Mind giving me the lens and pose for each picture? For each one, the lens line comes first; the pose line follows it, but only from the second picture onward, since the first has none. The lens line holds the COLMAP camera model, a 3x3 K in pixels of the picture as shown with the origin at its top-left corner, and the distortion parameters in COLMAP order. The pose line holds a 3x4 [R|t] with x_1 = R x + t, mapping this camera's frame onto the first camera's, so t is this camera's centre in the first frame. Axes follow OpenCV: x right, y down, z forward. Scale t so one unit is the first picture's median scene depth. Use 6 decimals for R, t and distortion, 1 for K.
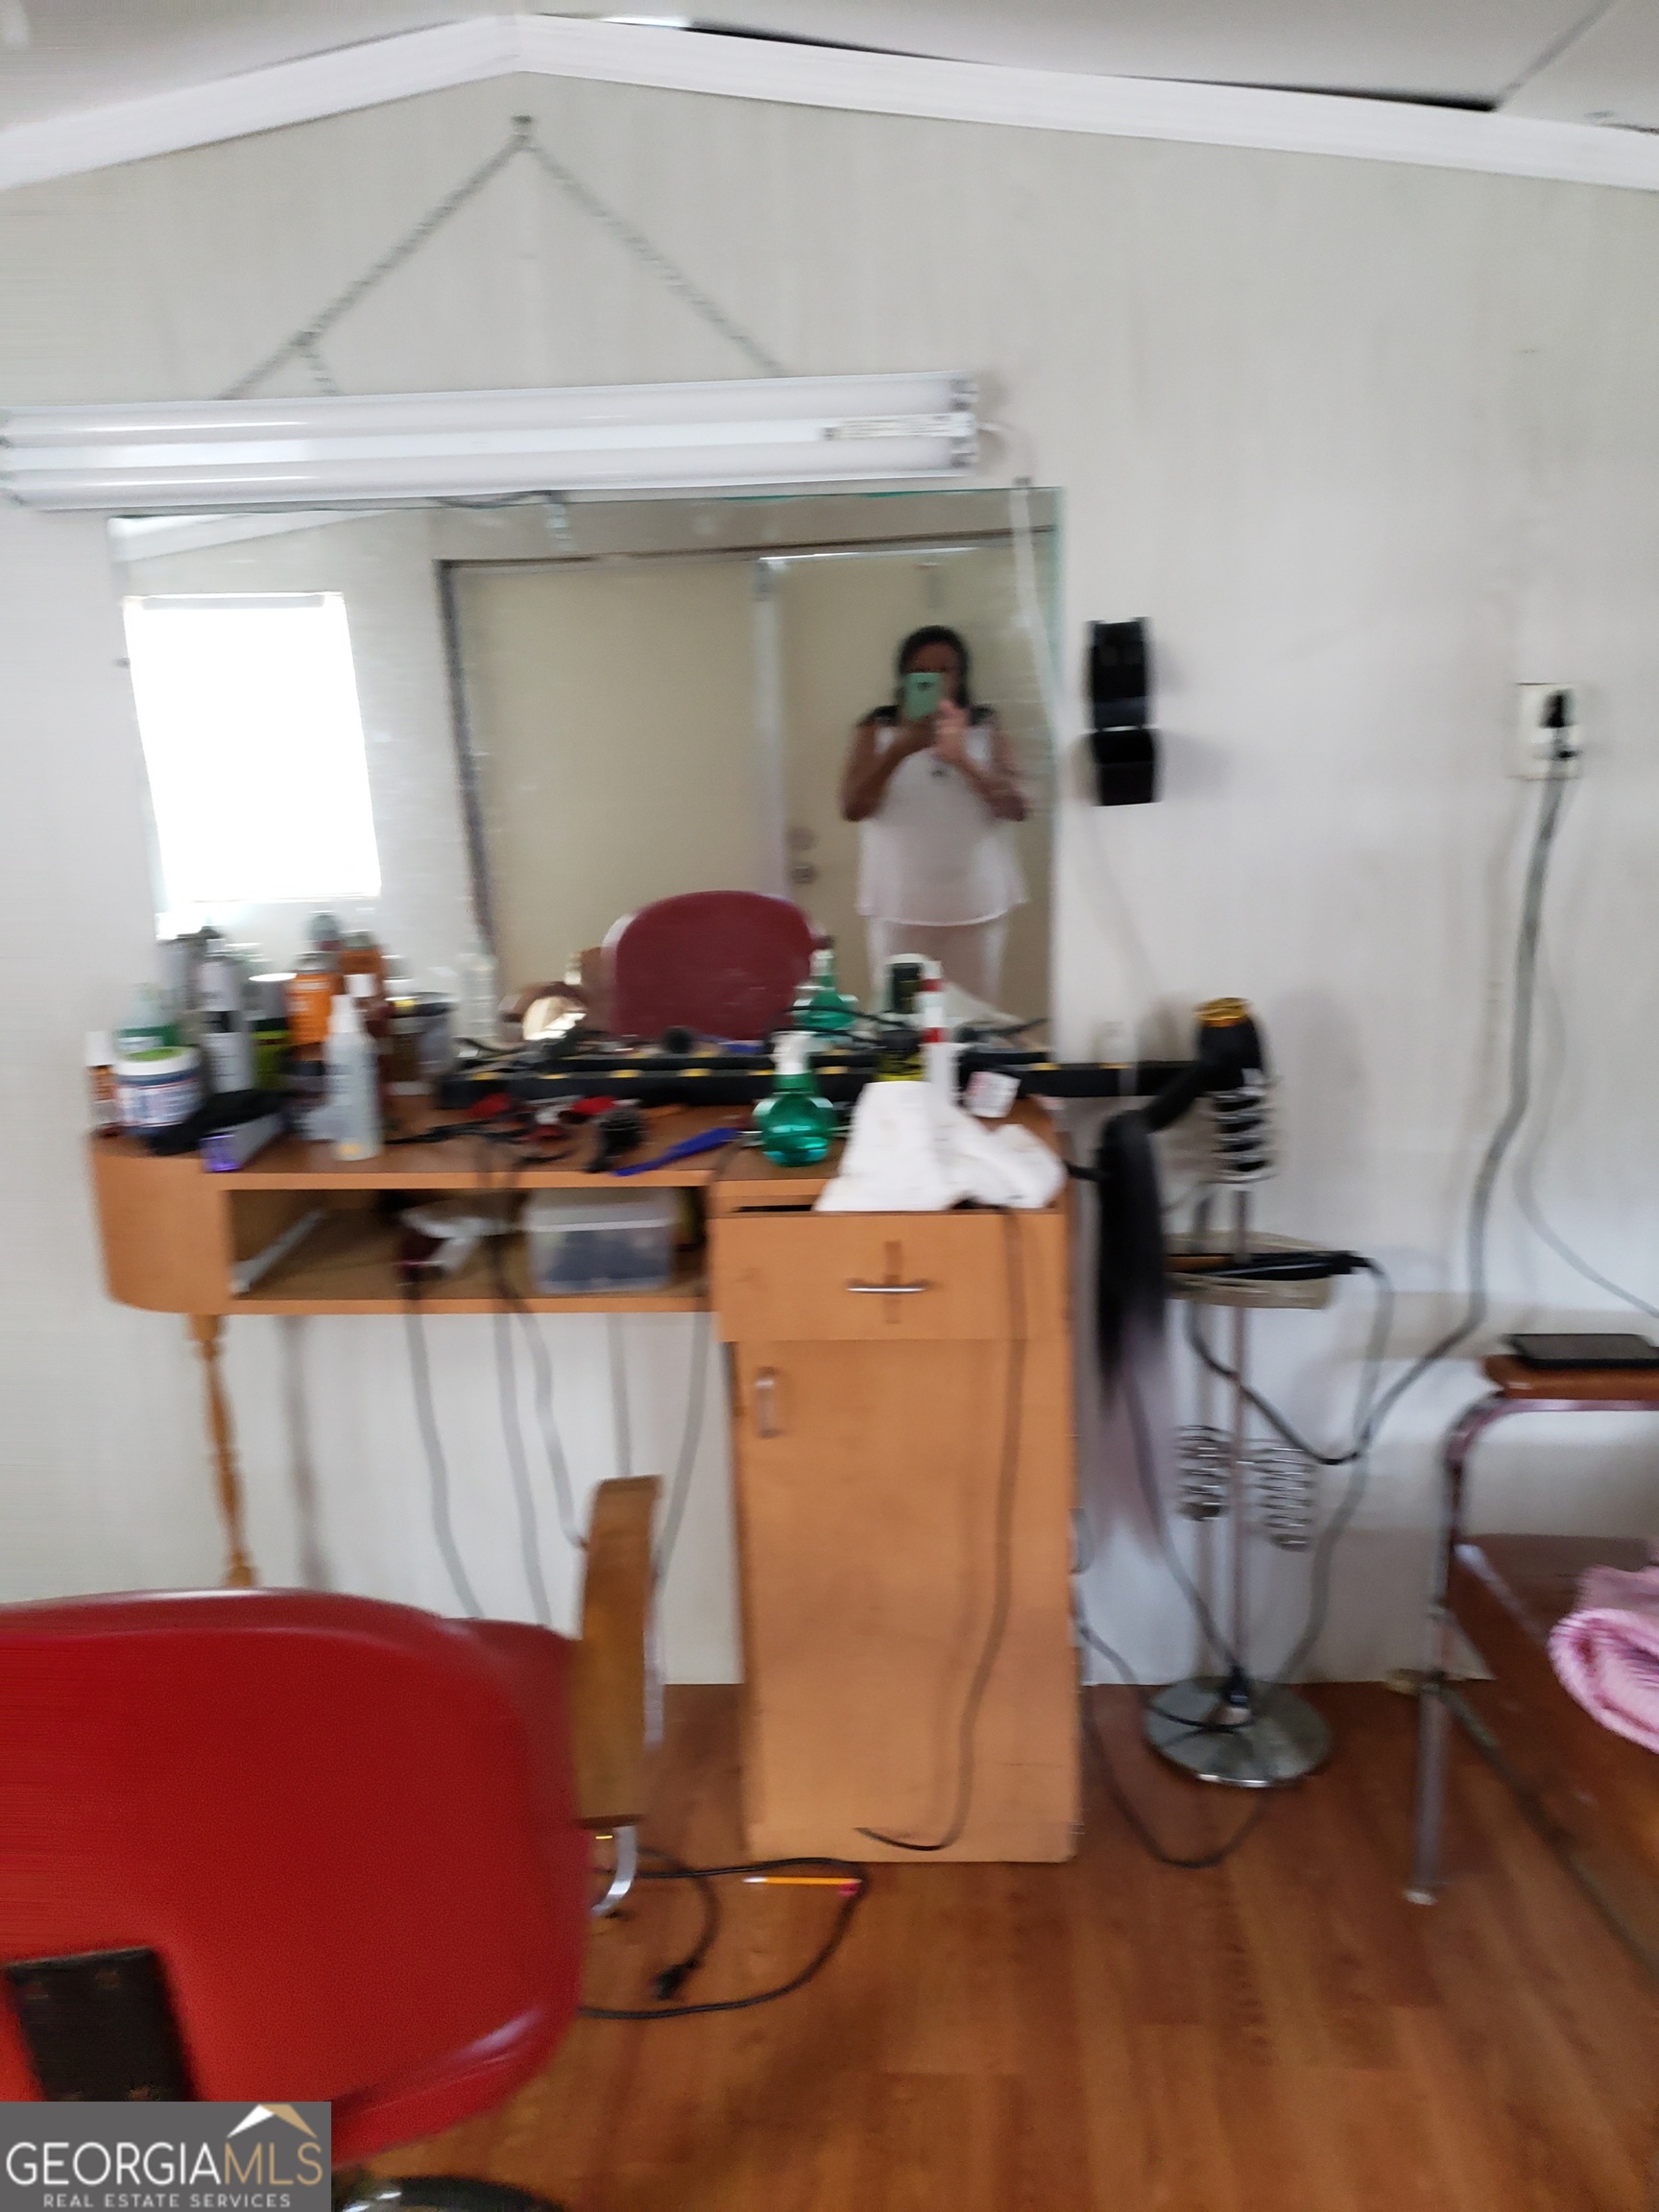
lens RADIAL K [[1709.1, 0, 820.3], [0, 1709.1, 1107.0], [0, 0, 1]] dist [0.037559, 0.000208]
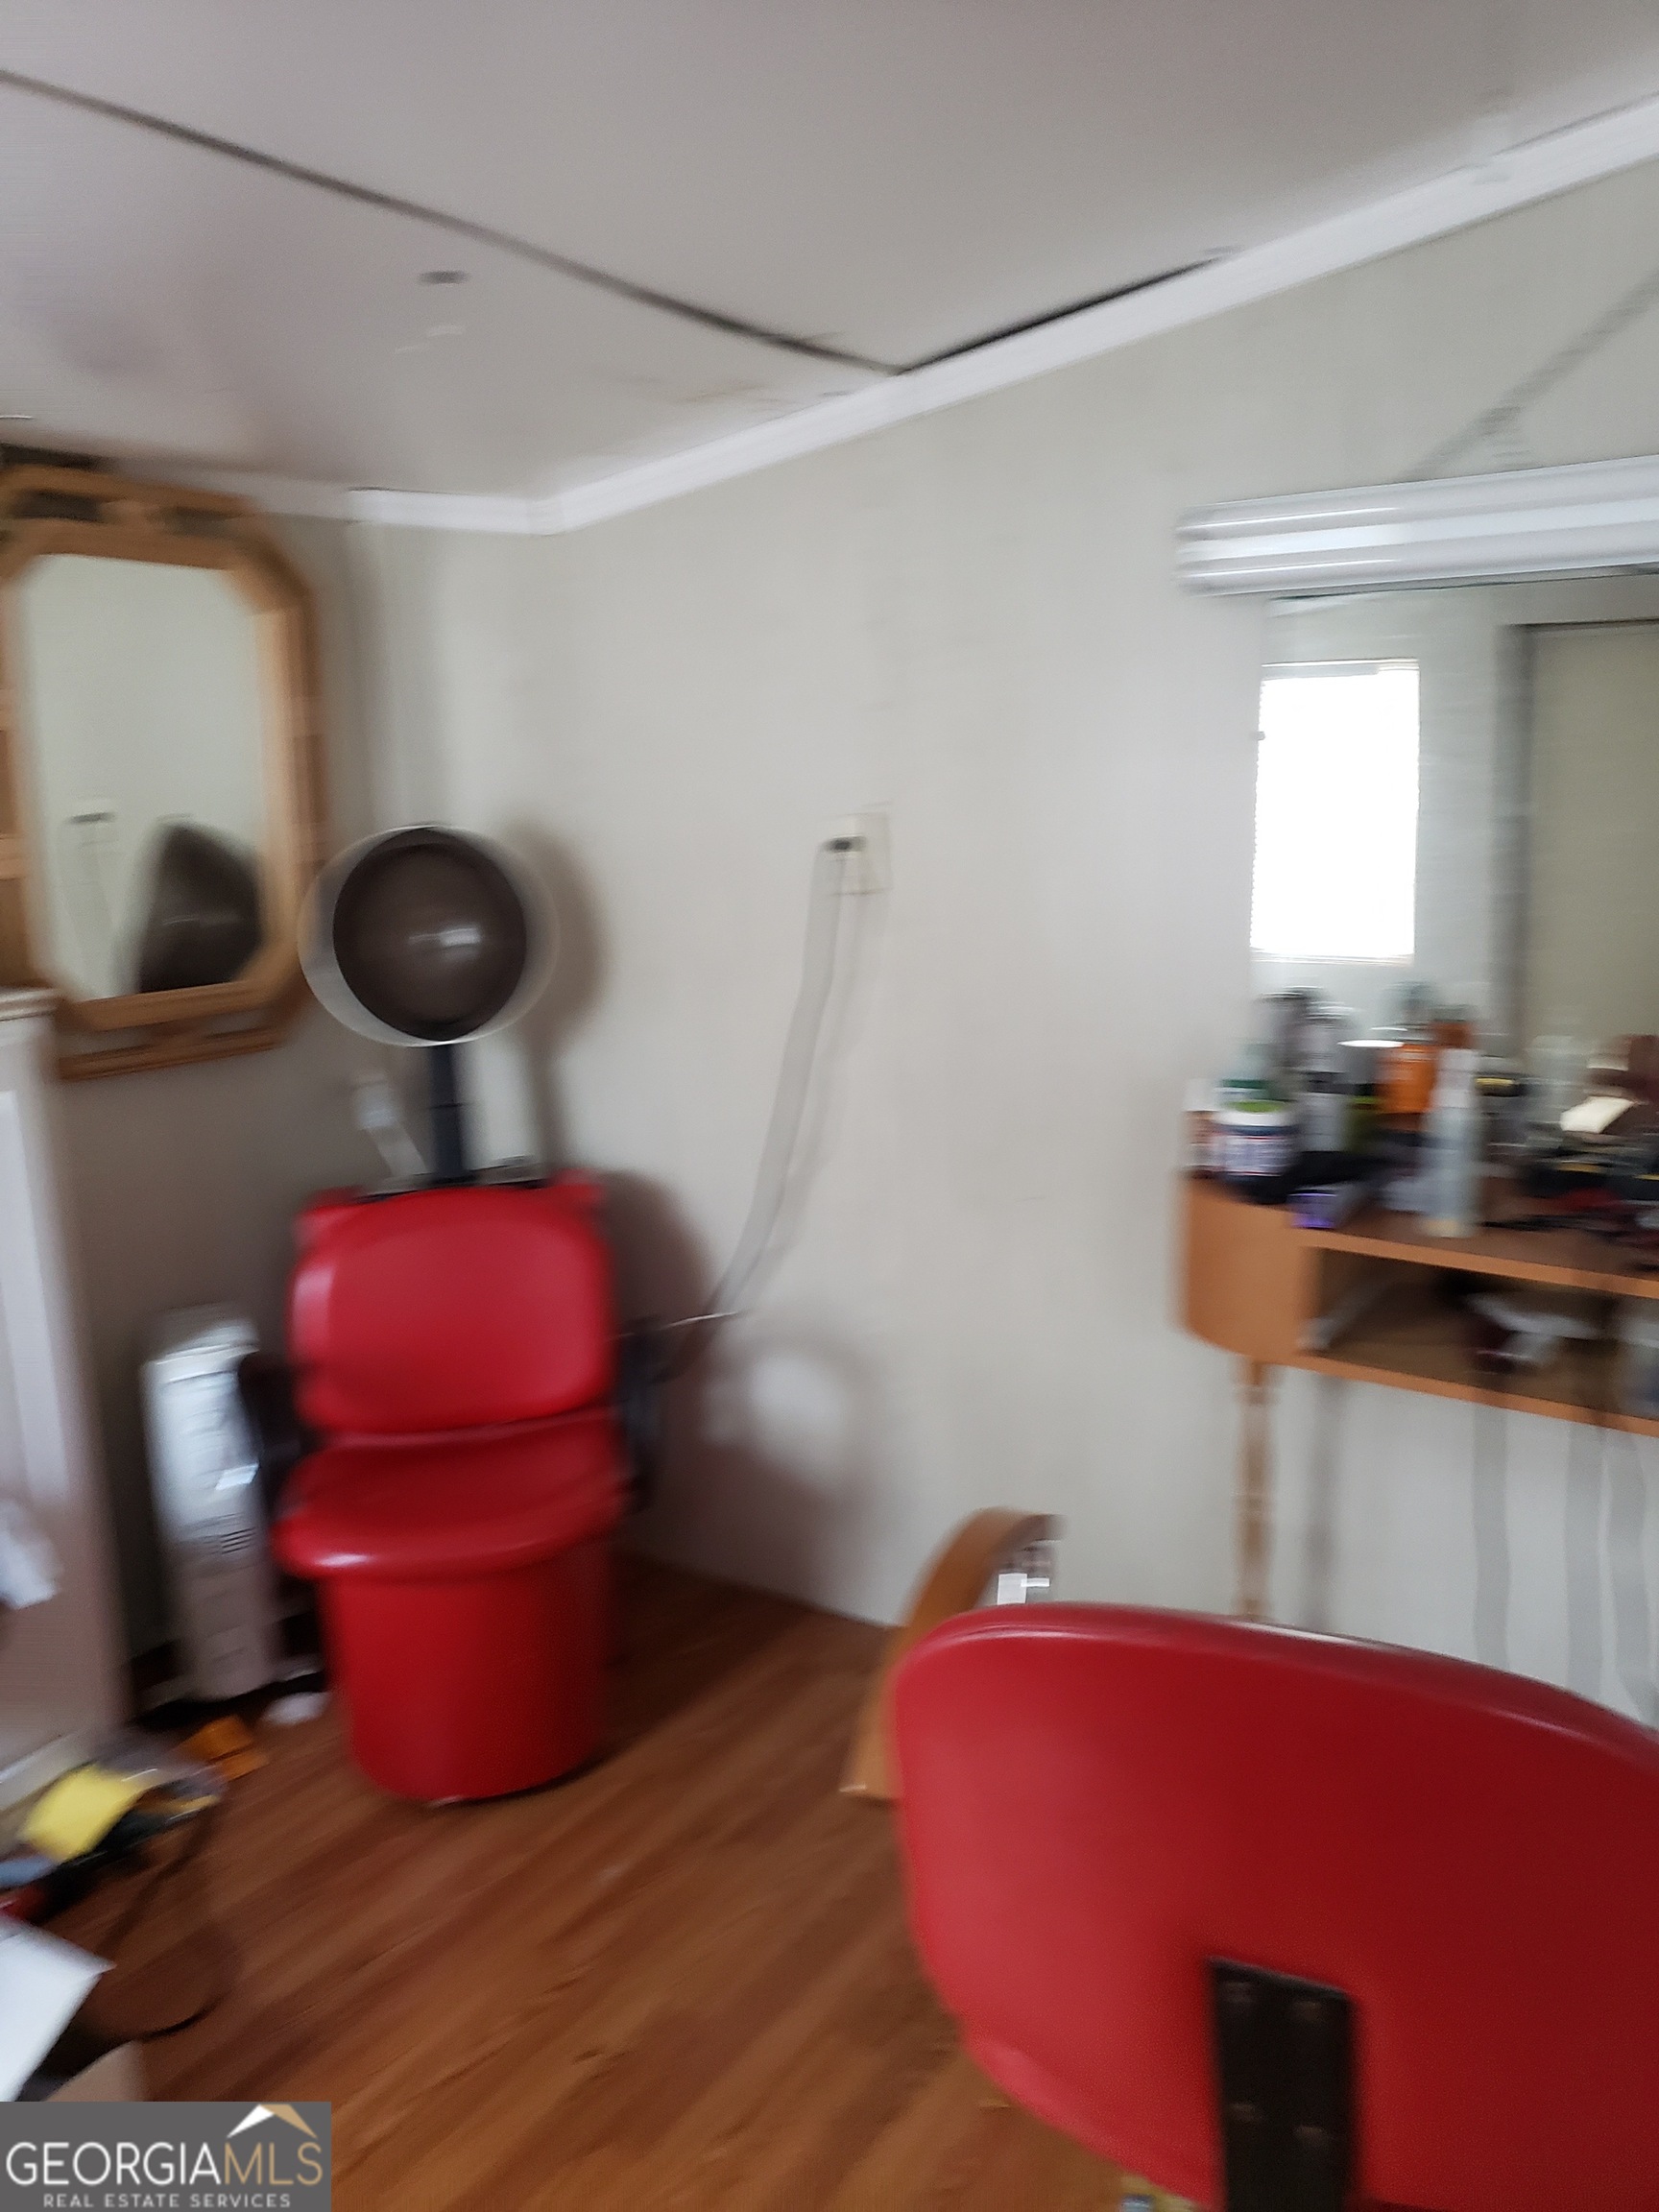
lens RADIAL K [[1709.1, 0, 827.1], [0, 1709.1, 1098.3], [0, 0, 1]] dist [0.037559, 0.000208]
pose [[0.865322, 0.113441, -0.488210, -0.103113], [-0.133944, 0.990963, -0.007148, 0.006573], [0.482987, 0.071578, 0.872697, -0.033922]]
